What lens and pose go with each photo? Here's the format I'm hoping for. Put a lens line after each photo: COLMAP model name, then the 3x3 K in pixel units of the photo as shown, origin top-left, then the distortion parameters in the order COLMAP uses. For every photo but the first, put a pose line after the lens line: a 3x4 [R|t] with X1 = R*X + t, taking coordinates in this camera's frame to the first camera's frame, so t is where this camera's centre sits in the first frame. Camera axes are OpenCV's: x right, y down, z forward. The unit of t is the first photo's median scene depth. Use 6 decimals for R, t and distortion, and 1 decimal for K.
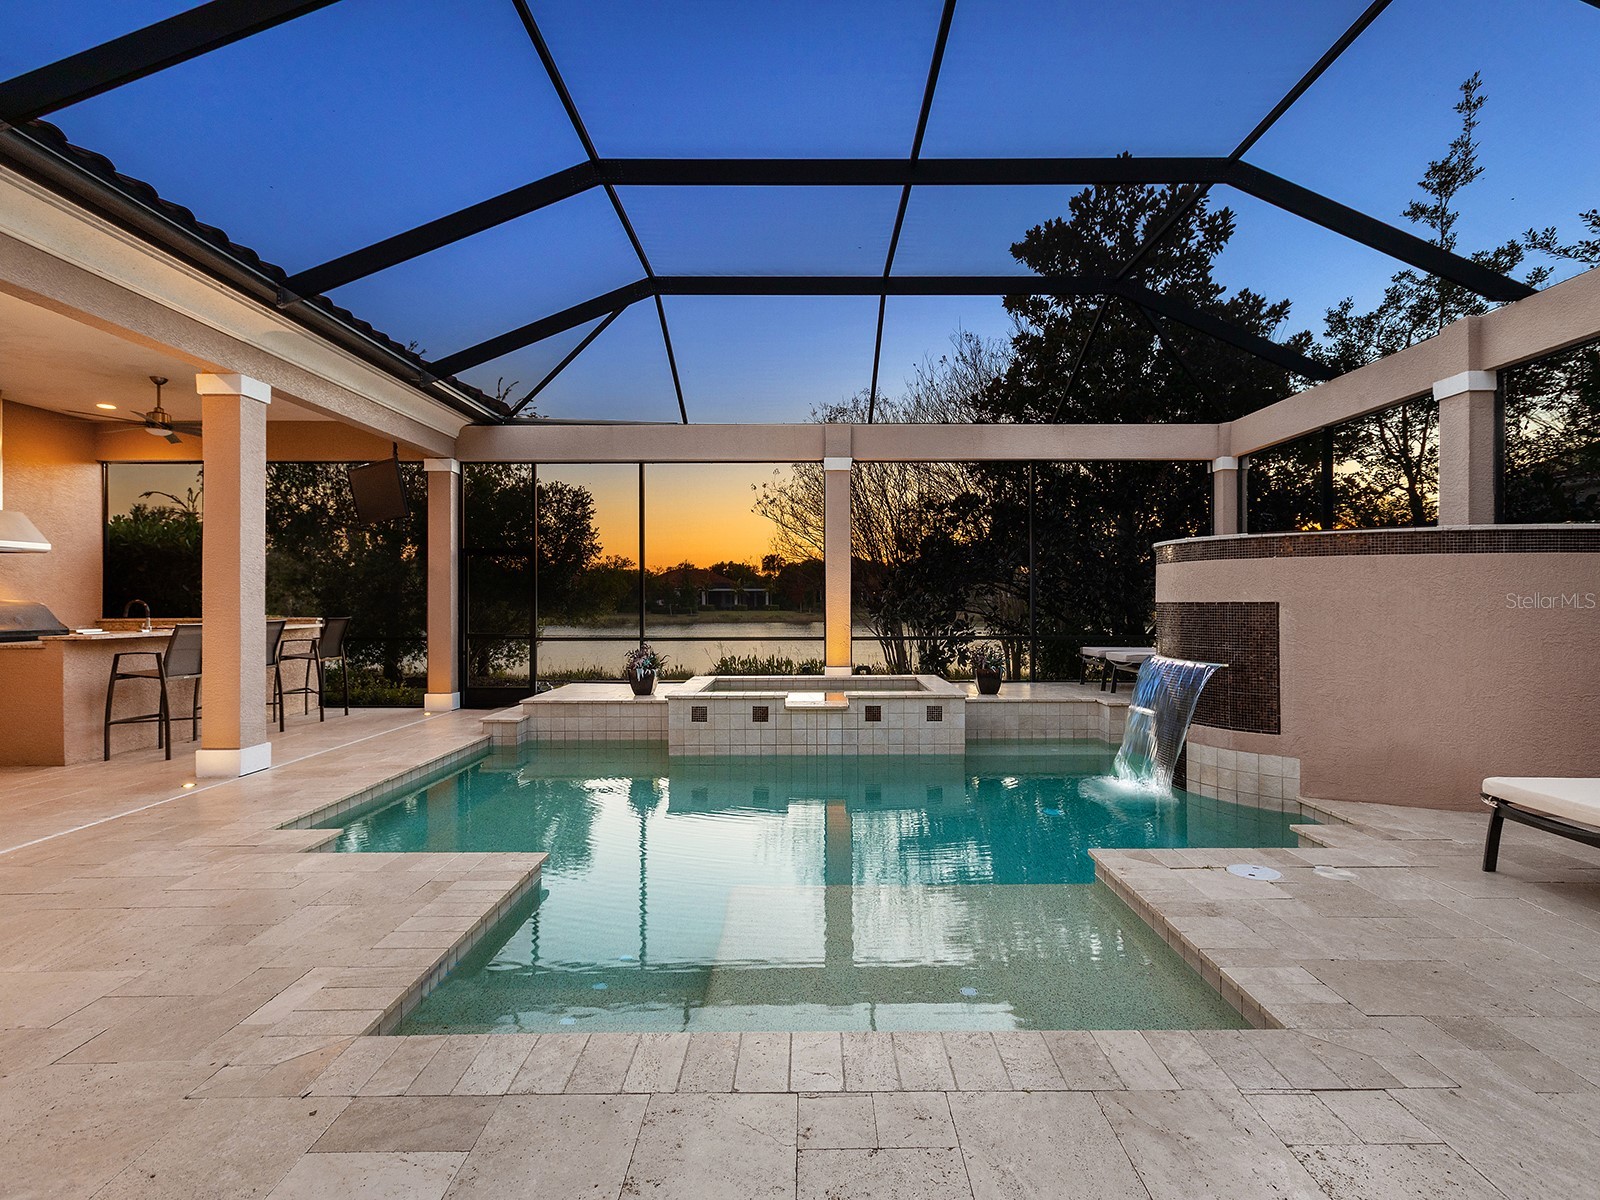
lens RADIAL K [[809.9, 0, 800.0], [0, 809.9, 600.0], [0, 0, 1]] dist [0.001466, 0.000333]
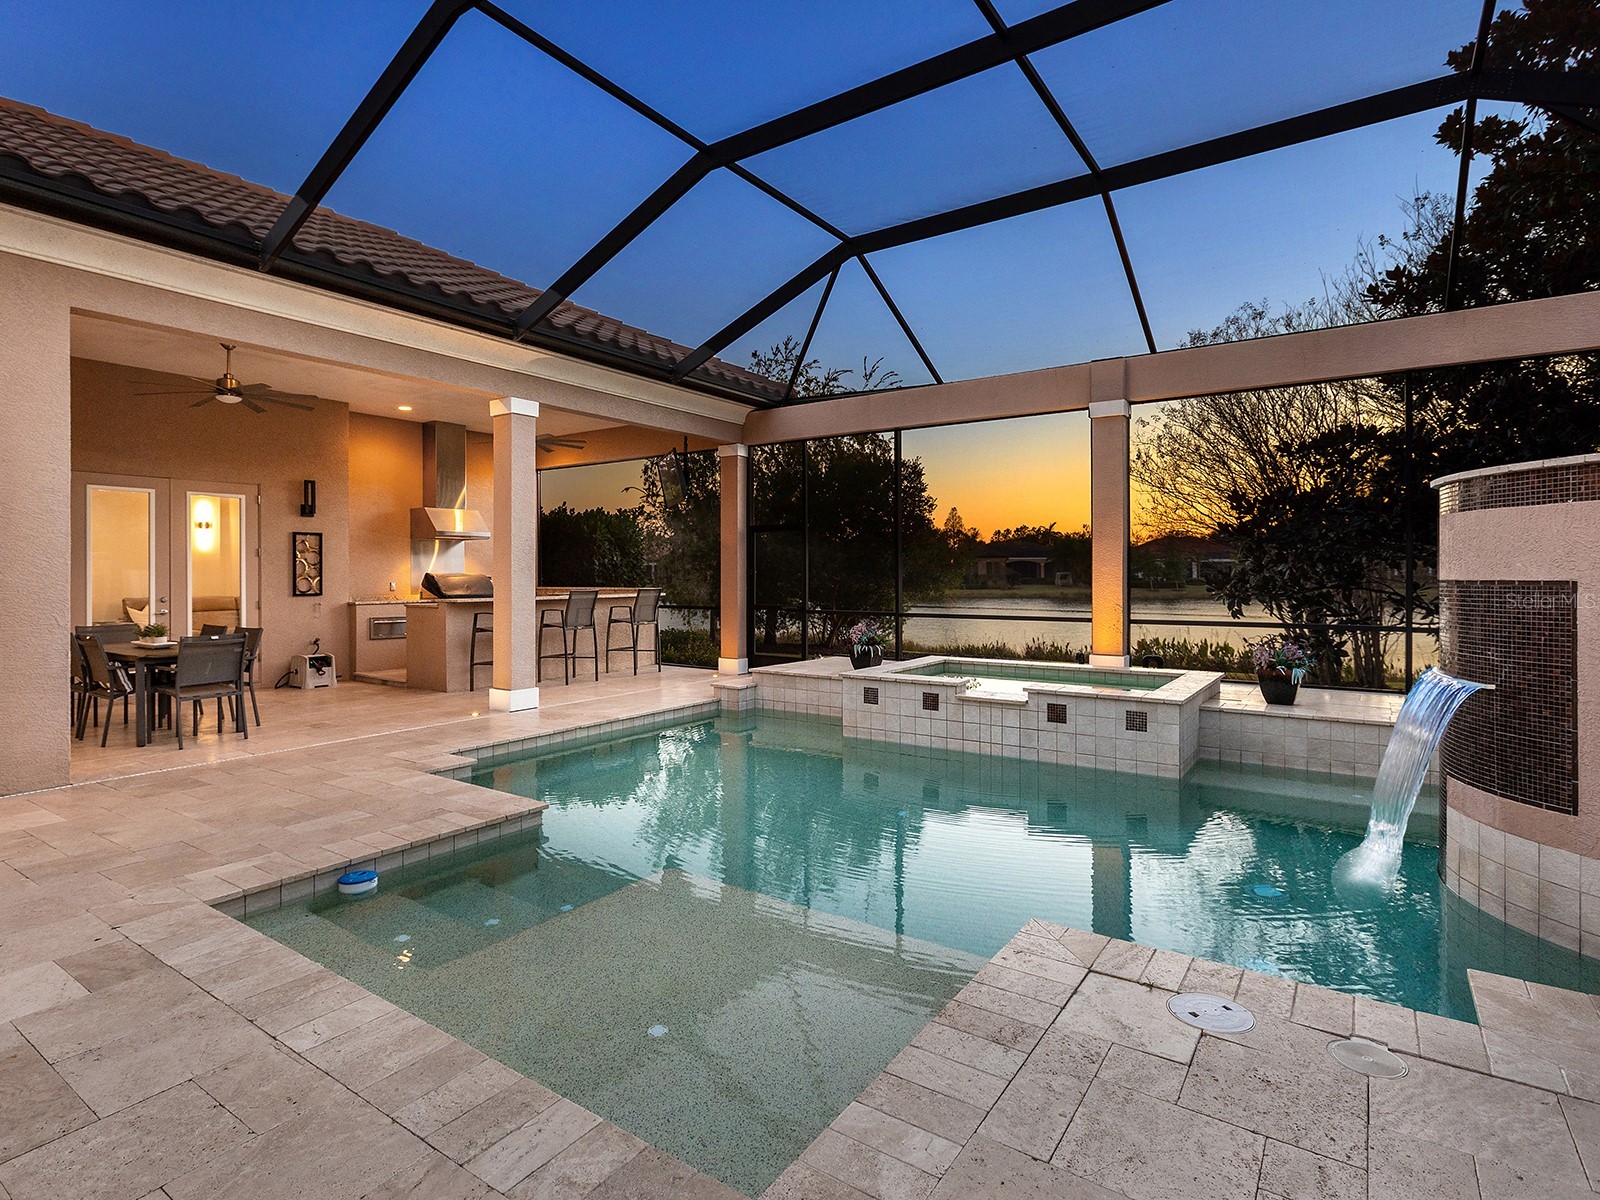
lens RADIAL K [[832.1, 0, 753.9], [0, 832.1, 576.1], [0, 0, 1]] dist [0.001769, 0.001013]
pose [[0.810555, 0.002568, -0.585657, 0.331935], [0.000022, 0.999990, 0.004415, -0.002058], [0.585663, -0.003592, 0.810547, 0.139061]]
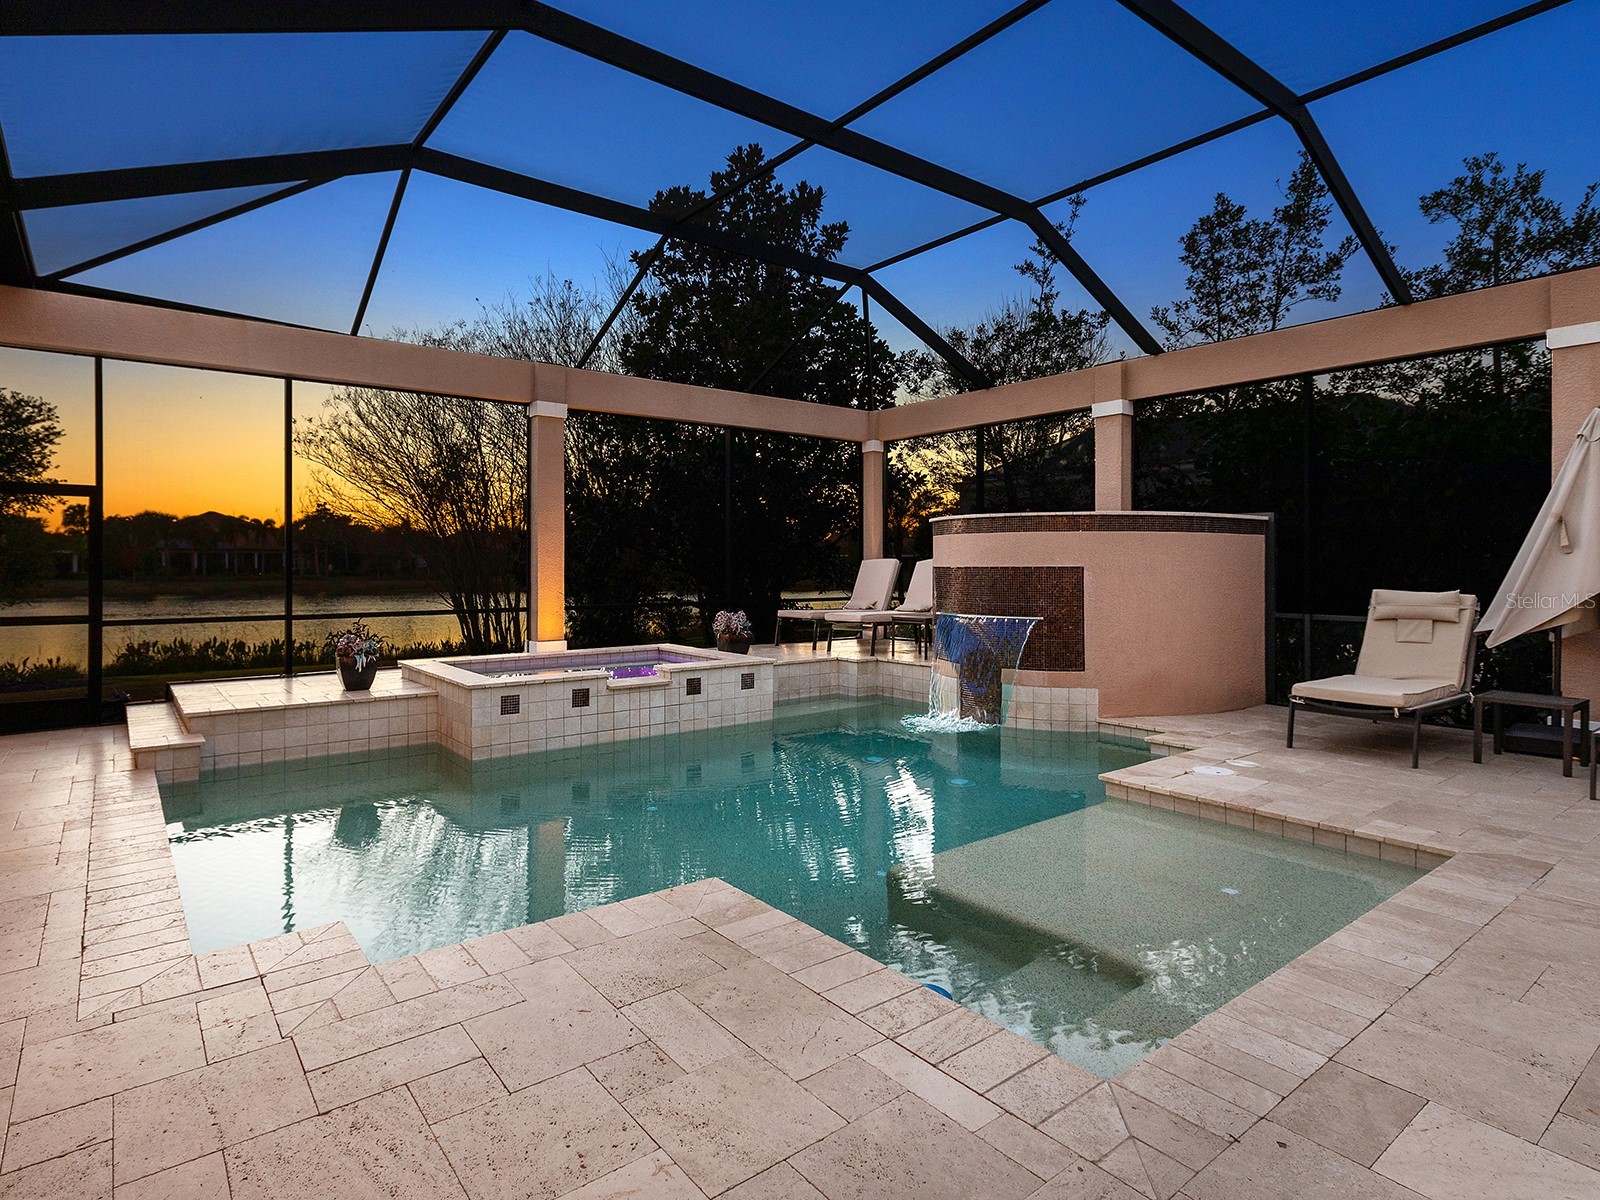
lens RADIAL K [[864.3, 0, 742.3], [0, 864.3, 562.1], [0, 0, 1]] dist [0.002250, -0.001093]
pose [[0.800878, 0.004447, 0.598811, -0.458209], [-0.001280, 0.999983, -0.005714, 0.002816], [-0.598826, 0.003810, 0.800870, 0.168549]]
